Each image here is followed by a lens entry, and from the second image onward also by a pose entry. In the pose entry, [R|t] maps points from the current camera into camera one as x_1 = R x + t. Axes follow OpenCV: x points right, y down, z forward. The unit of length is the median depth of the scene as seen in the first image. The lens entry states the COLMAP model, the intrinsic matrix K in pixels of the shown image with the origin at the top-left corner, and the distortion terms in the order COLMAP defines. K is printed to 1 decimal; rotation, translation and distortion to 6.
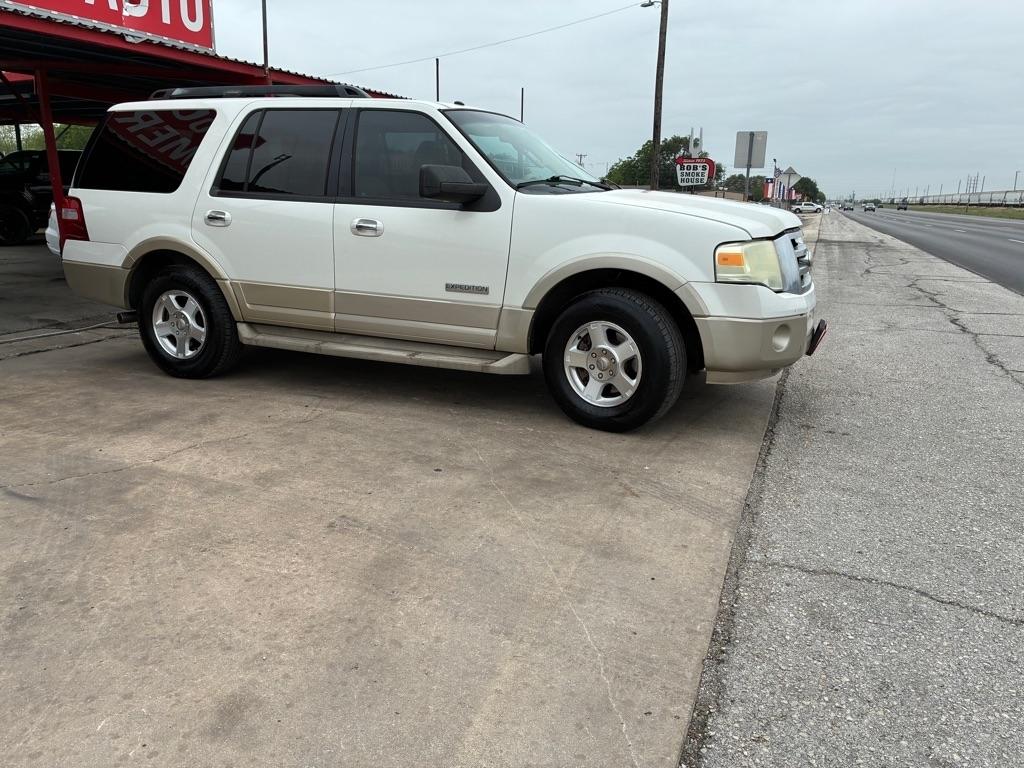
lens RADIAL K [[800.7, 0, 527.1], [0, 800.7, 385.6], [0, 0, 1]] dist [0.039707, -0.035473]
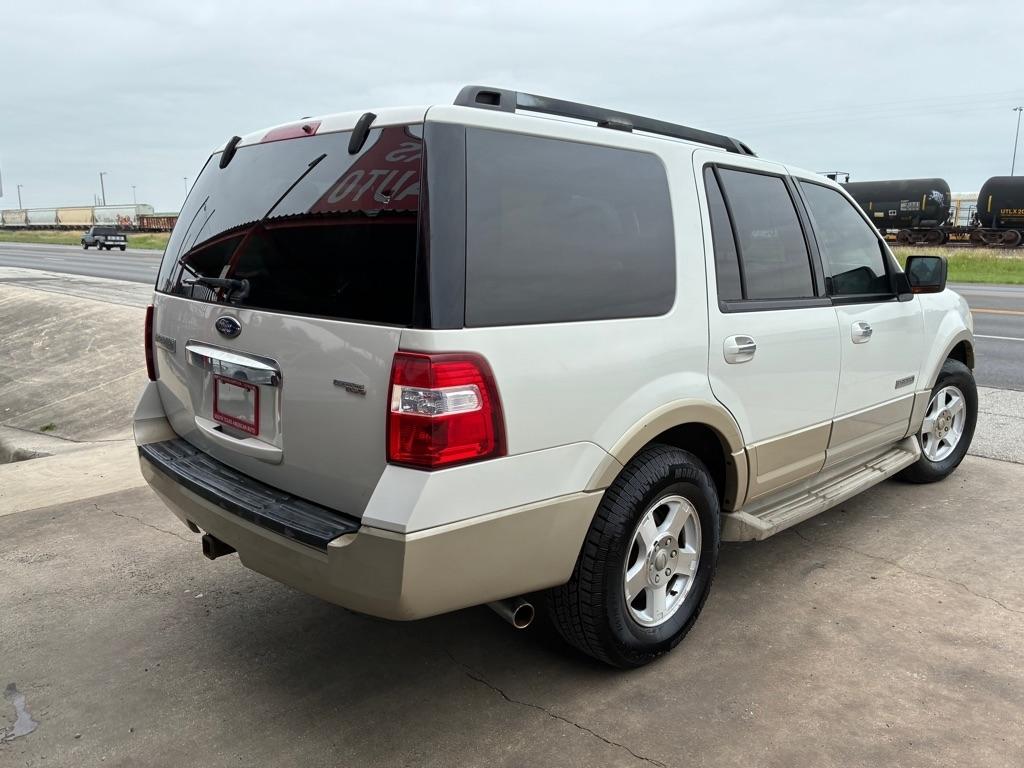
lens RADIAL K [[794.2, 0, 516.6], [0, 794.2, 390.2], [0, 0, 1]] dist [0.044769, -0.059931]
pose [[0.373266, -0.190470, 0.907961, -1.133959], [0.203827, 0.971621, 0.120030, -0.327567], [-0.905056, 0.140264, 0.401496, 1.073514]]
